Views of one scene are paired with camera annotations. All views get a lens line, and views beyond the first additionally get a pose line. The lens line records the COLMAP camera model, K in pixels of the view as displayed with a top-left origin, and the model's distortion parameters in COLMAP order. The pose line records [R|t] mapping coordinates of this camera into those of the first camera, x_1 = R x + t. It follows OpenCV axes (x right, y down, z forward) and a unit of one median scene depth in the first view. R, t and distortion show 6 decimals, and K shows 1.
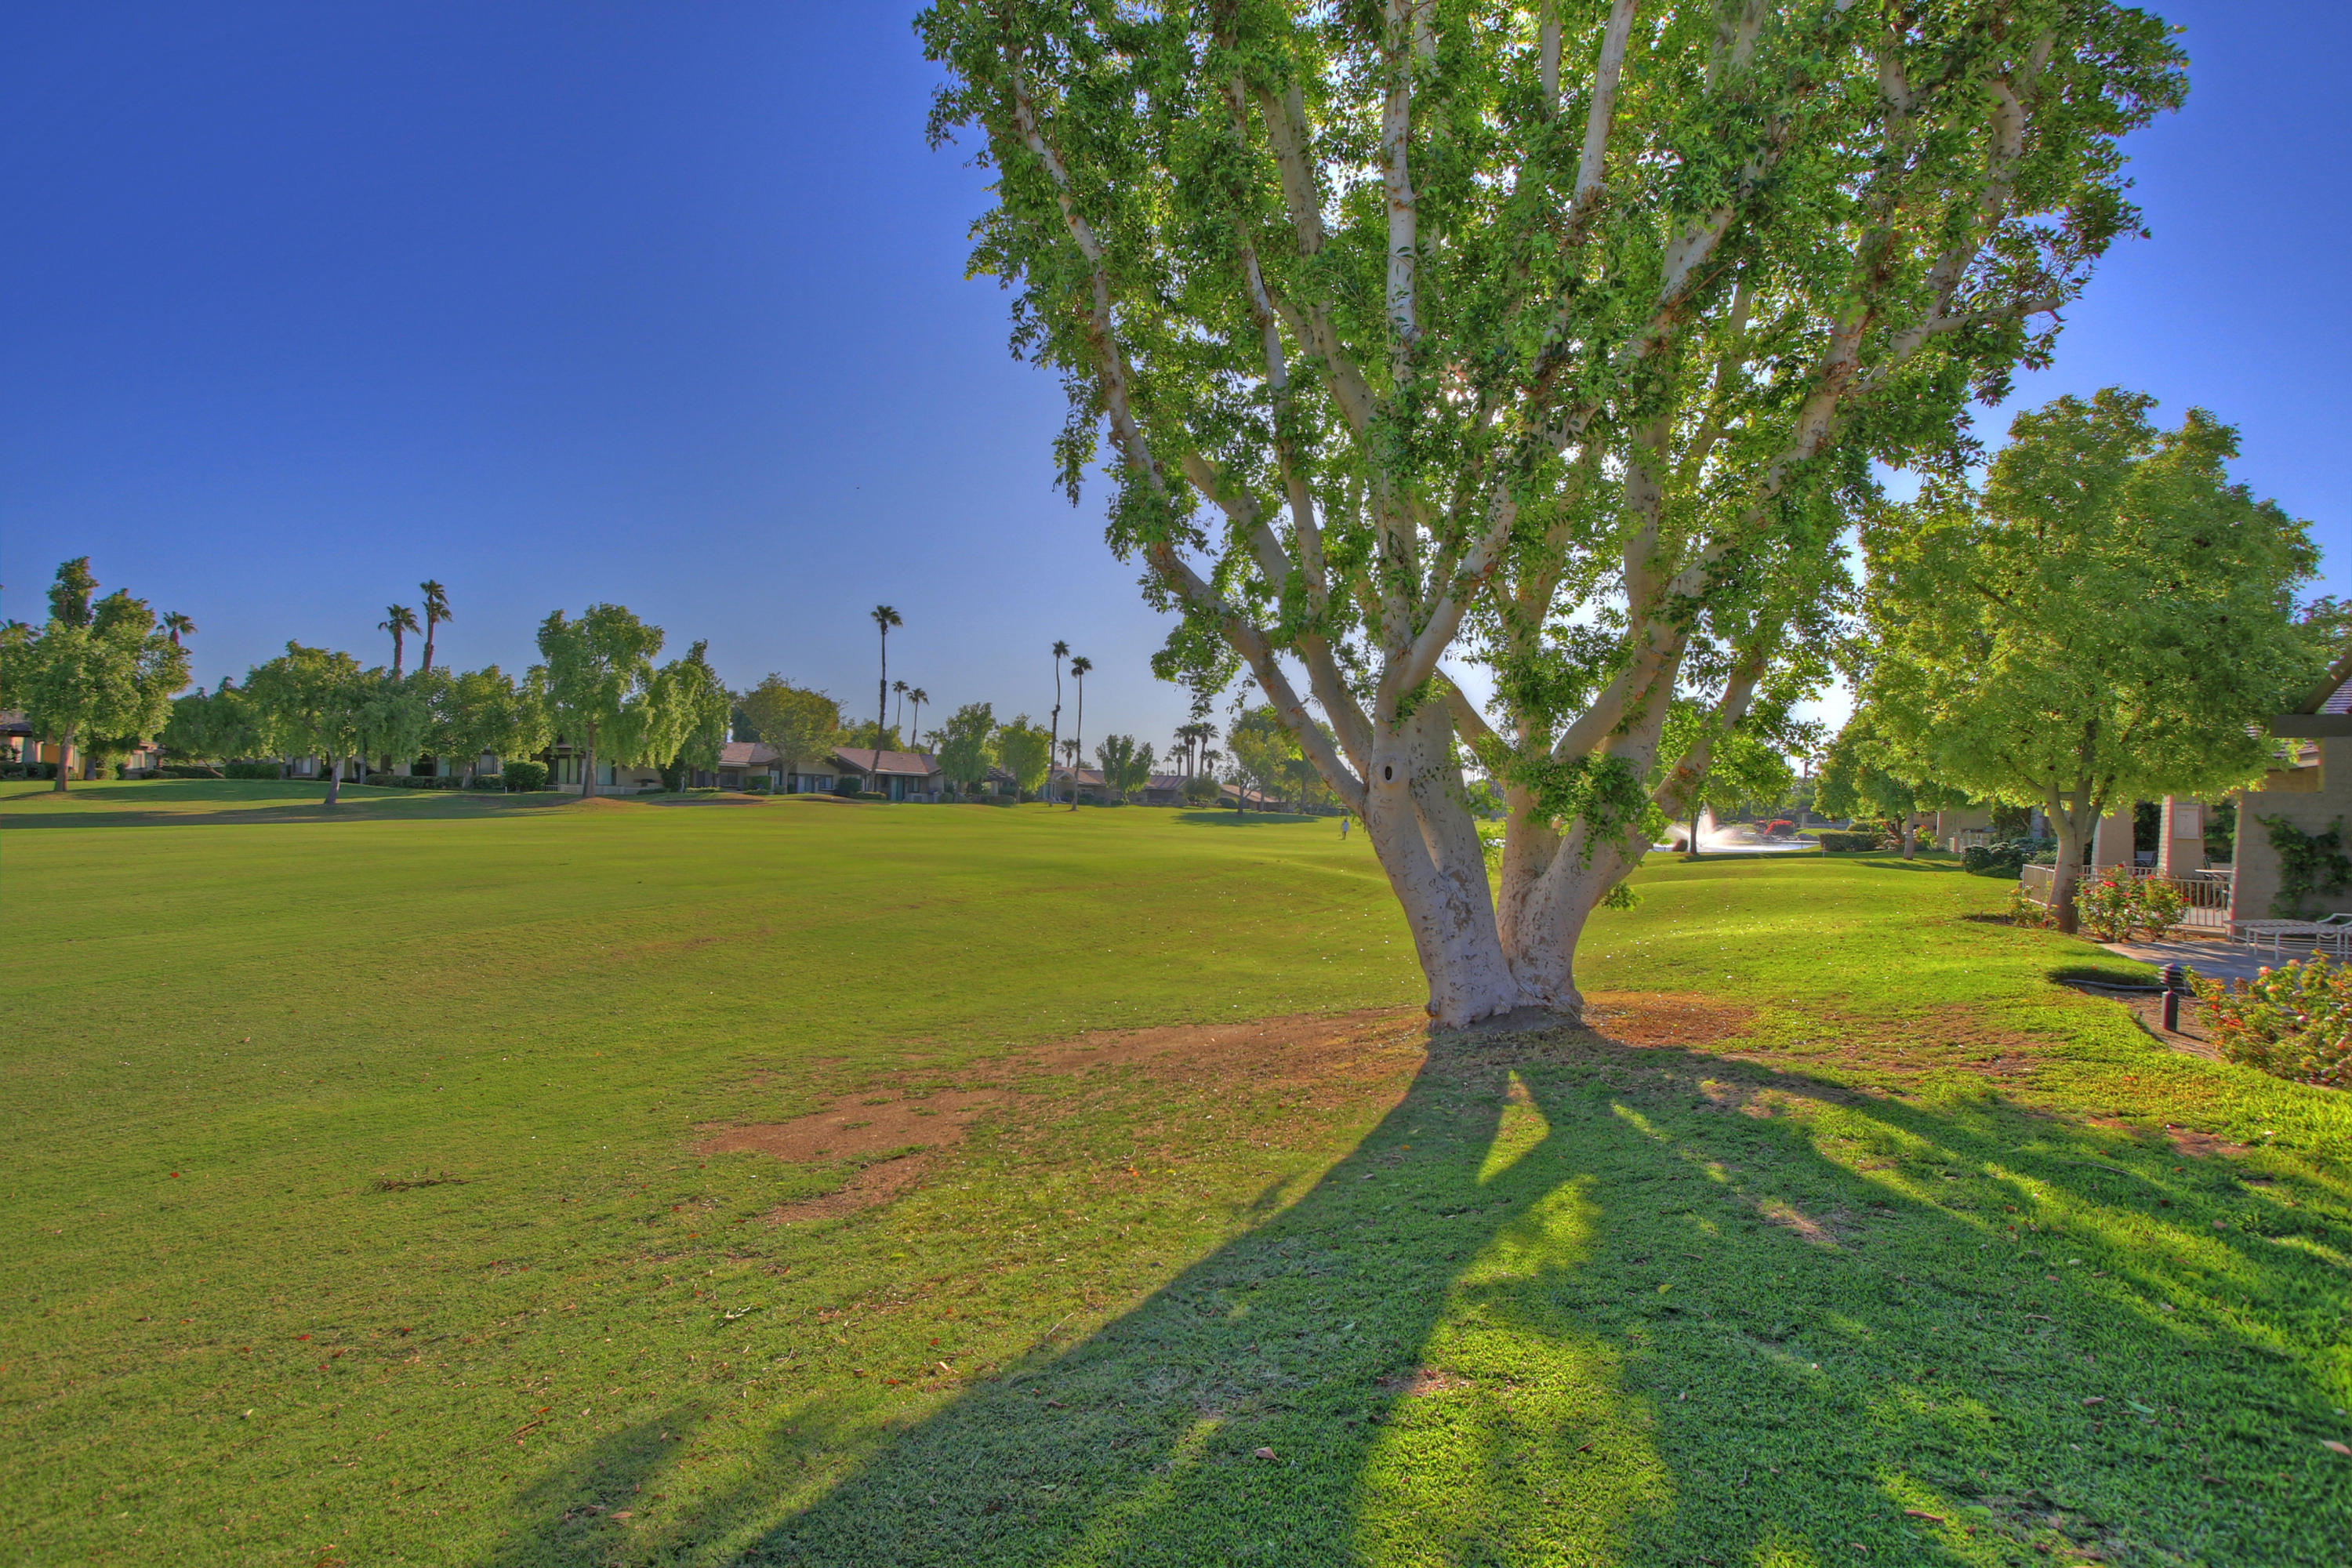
lens RADIAL K [[1099.5, 0, 1161.8], [0, 1099.5, 802.7], [0, 0, 1]] dist [-0.011455, 0.000504]
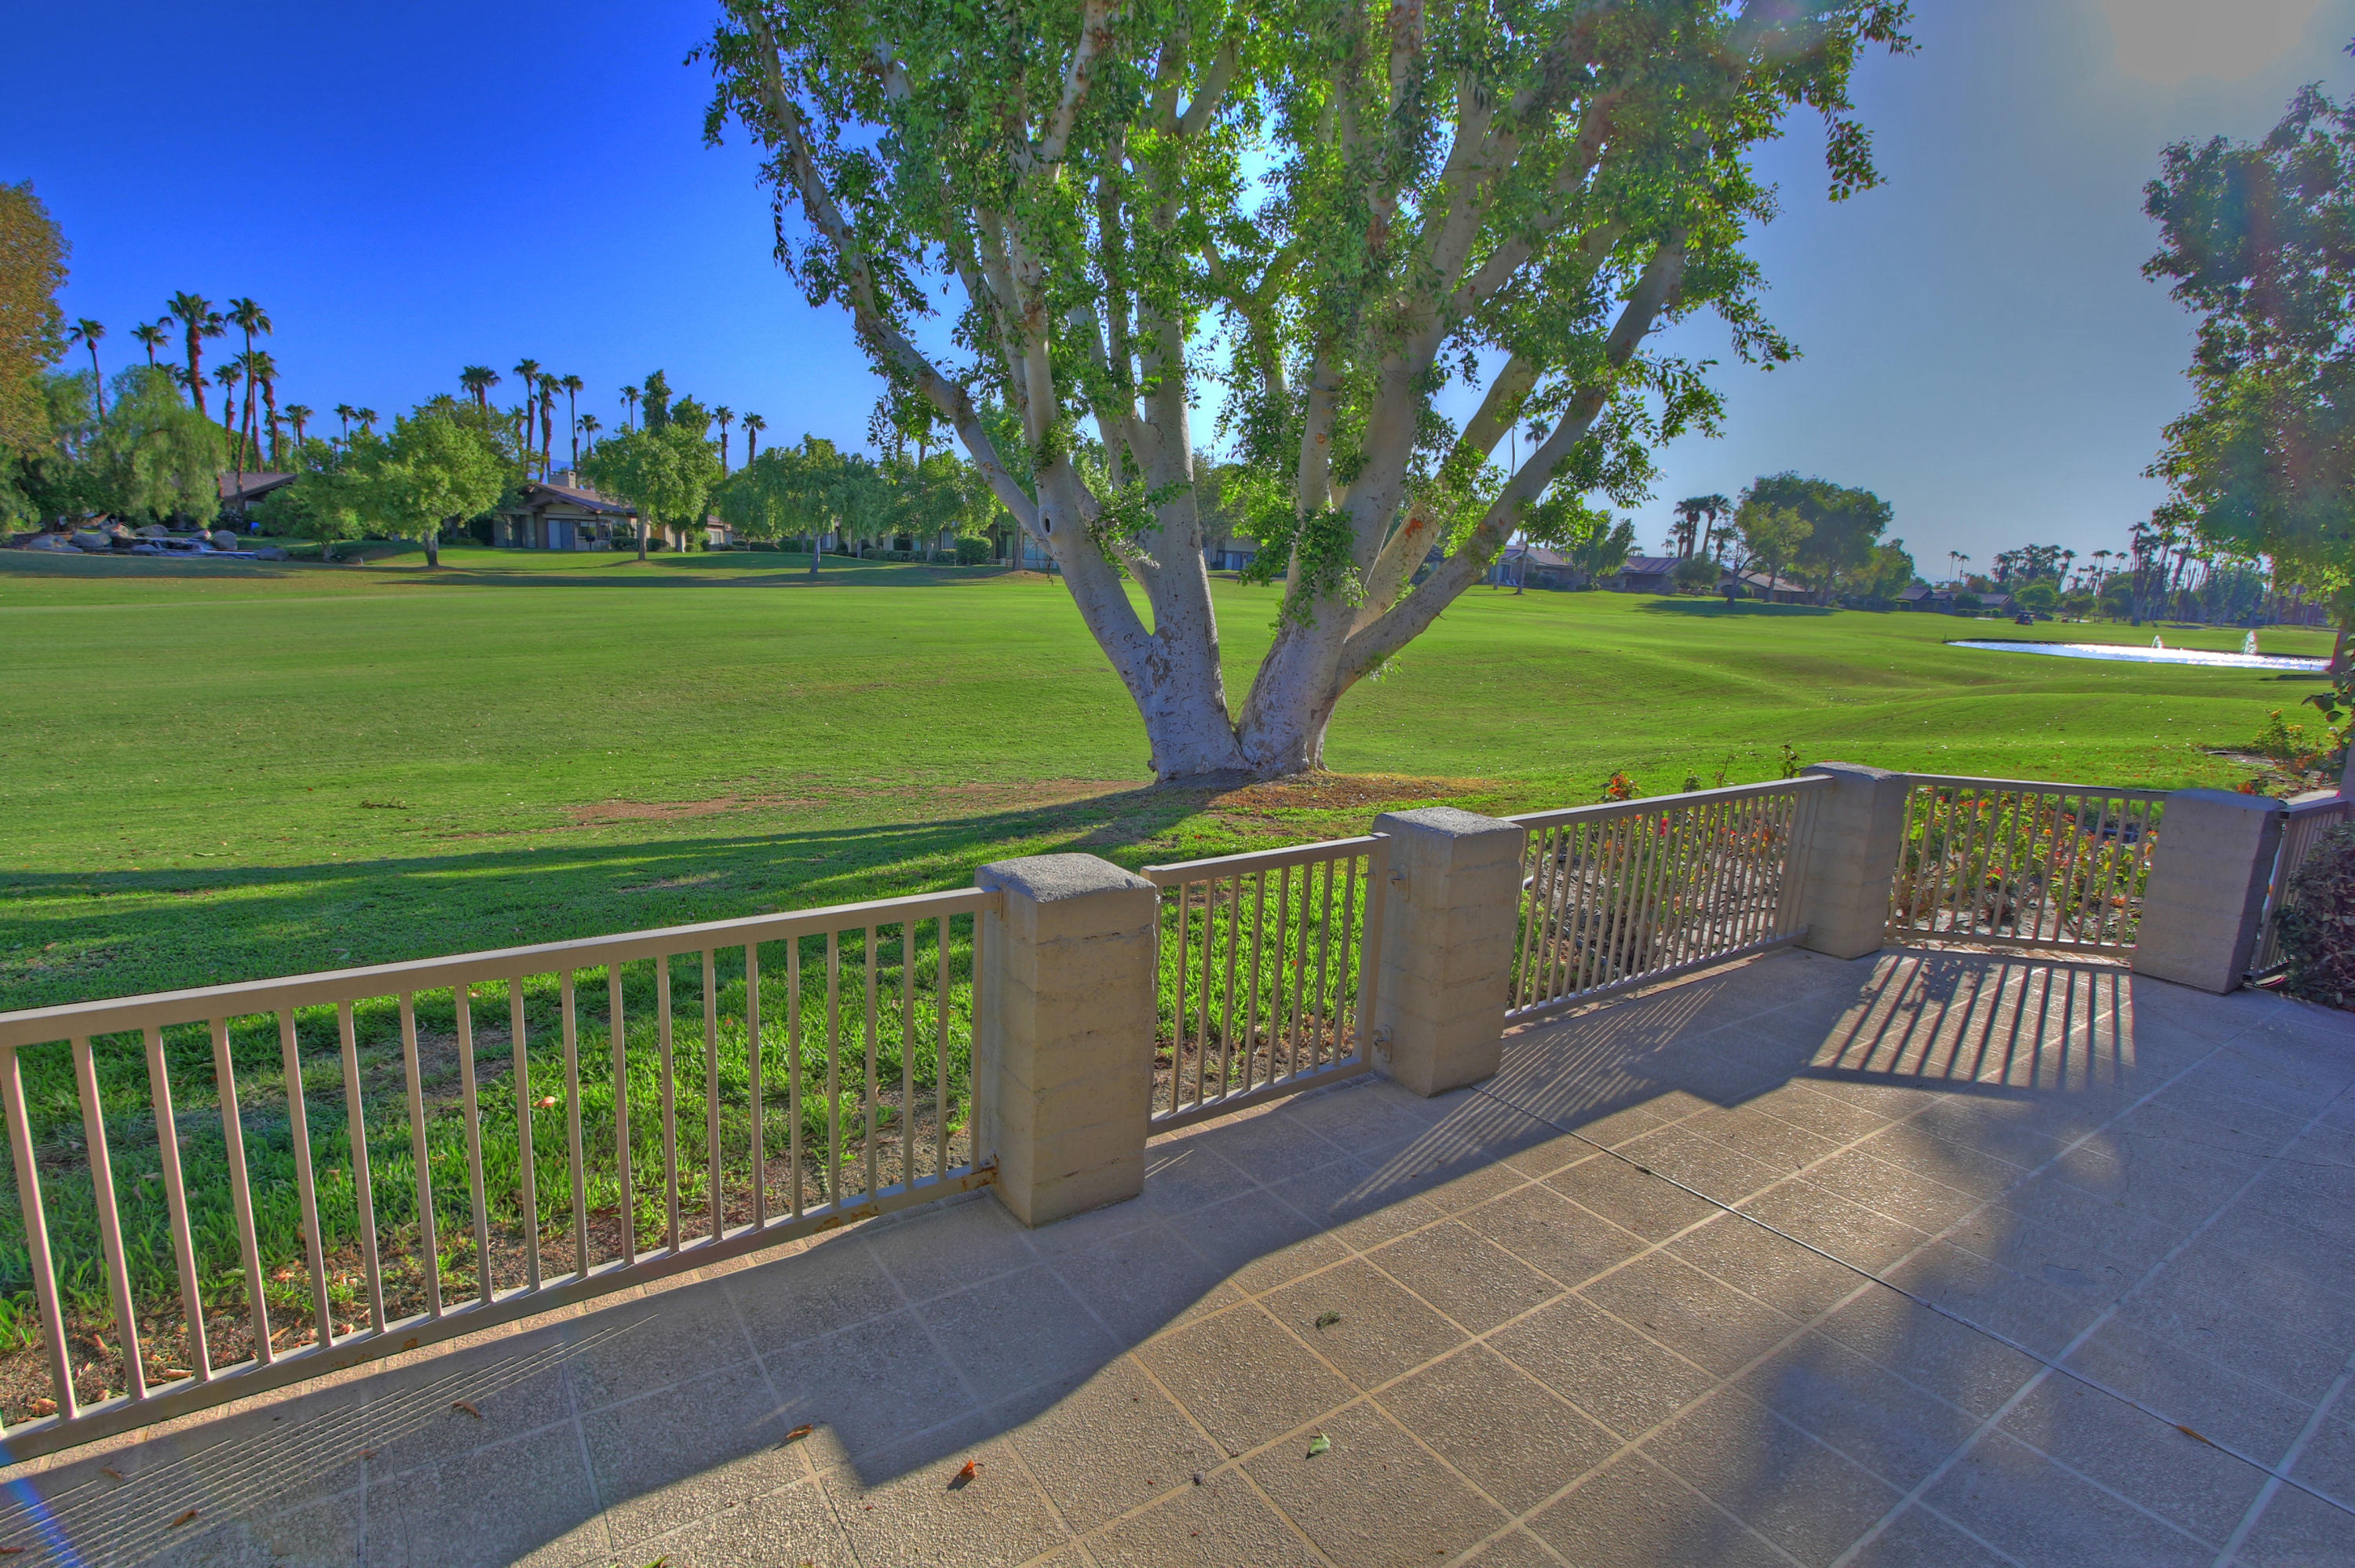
lens RADIAL K [[1126.8, 0, 1151.5], [0, 1126.8, 796.6], [0, 0, 1]] dist [-0.012603, 0.000241]
pose [[0.905335, 0.095703, -0.413774, 0.085127], [-0.017665, 0.981922, 0.188461, 0.002437], [0.424330, -0.163311, 0.890659, 0.006979]]
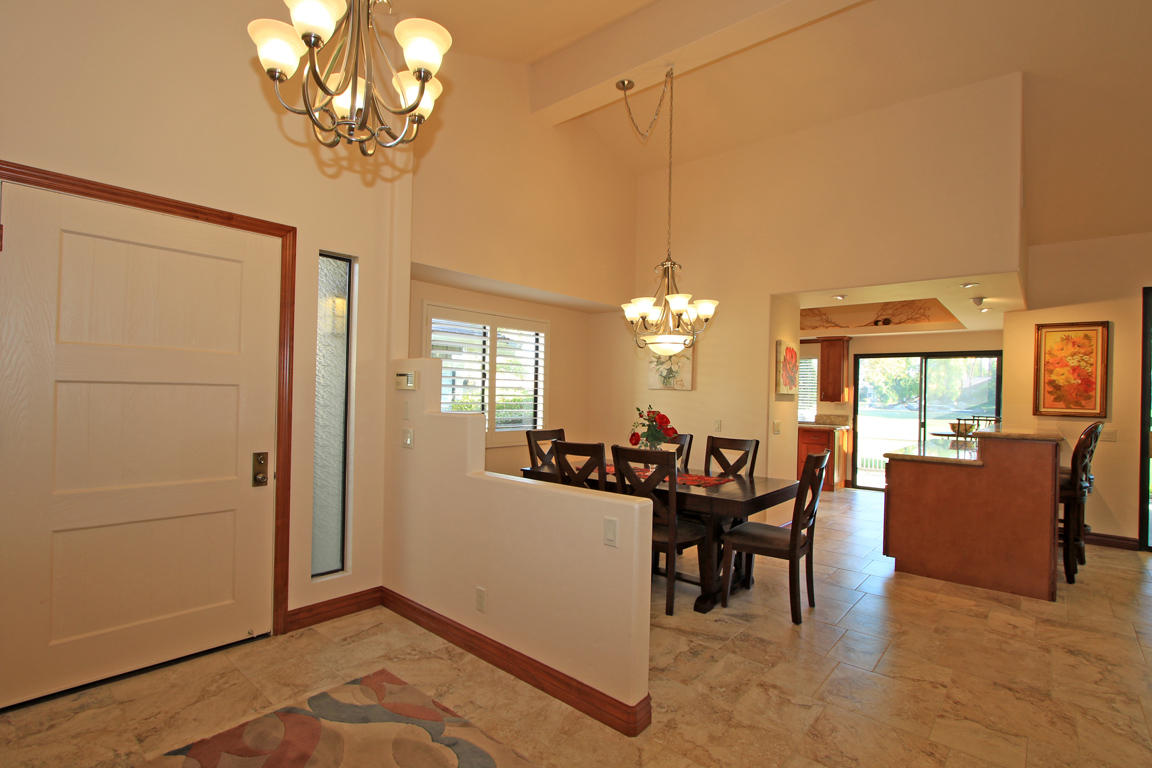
lens RADIAL K [[551.9, 0, 565.0], [0, 551.9, 391.8], [0, 0, 1]] dist [-0.020870, 0.004593]
pose [[-0.183725, -0.034194, -0.982383, 0.214306], [-0.020693, 0.999308, -0.030914, 0.004539], [0.982760, 0.014649, -0.184306, -0.040609]]
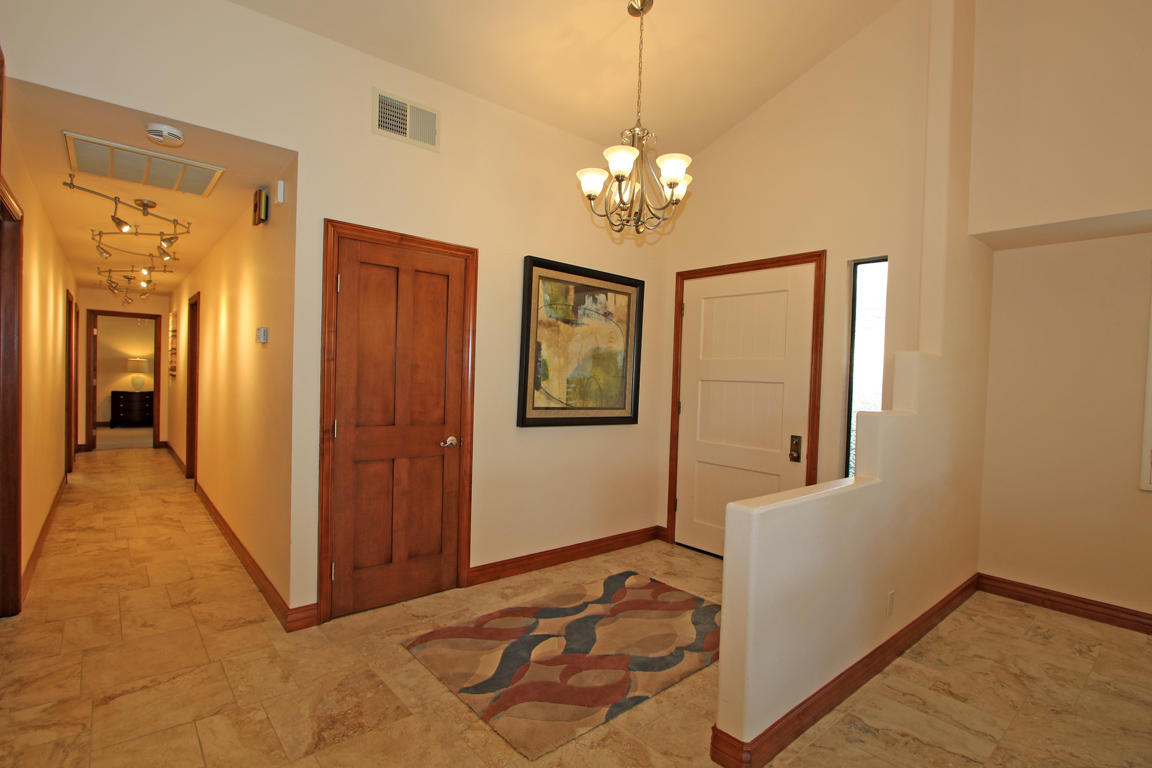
lens RADIAL K [[551.9, 0, 565.0], [0, 551.9, 391.8], [0, 0, 1]] dist [-0.020870, 0.004593]
pose [[-0.942626, -0.067066, 0.327045, 0.183855], [-0.060426, 0.997709, 0.030433, 0.003880], [-0.328336, 0.008925, -0.944519, -0.015199]]
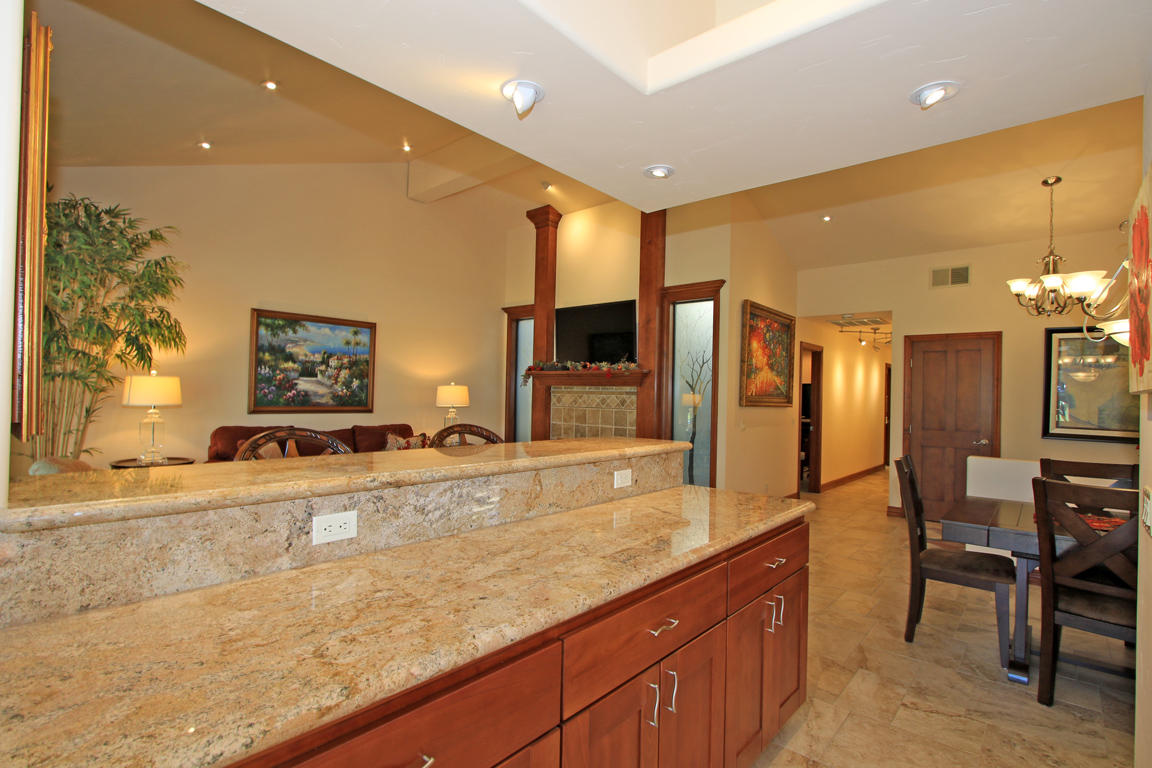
lens RADIAL K [[551.9, 0, 565.0], [0, 551.9, 391.8], [0, 0, 1]] dist [-0.020870, 0.004593]
pose [[0.189225, -0.018785, 0.981754, 0.118232], [-0.021495, 0.999498, 0.023268, 0.002025], [-0.981699, -0.025506, 0.188726, -0.009966]]
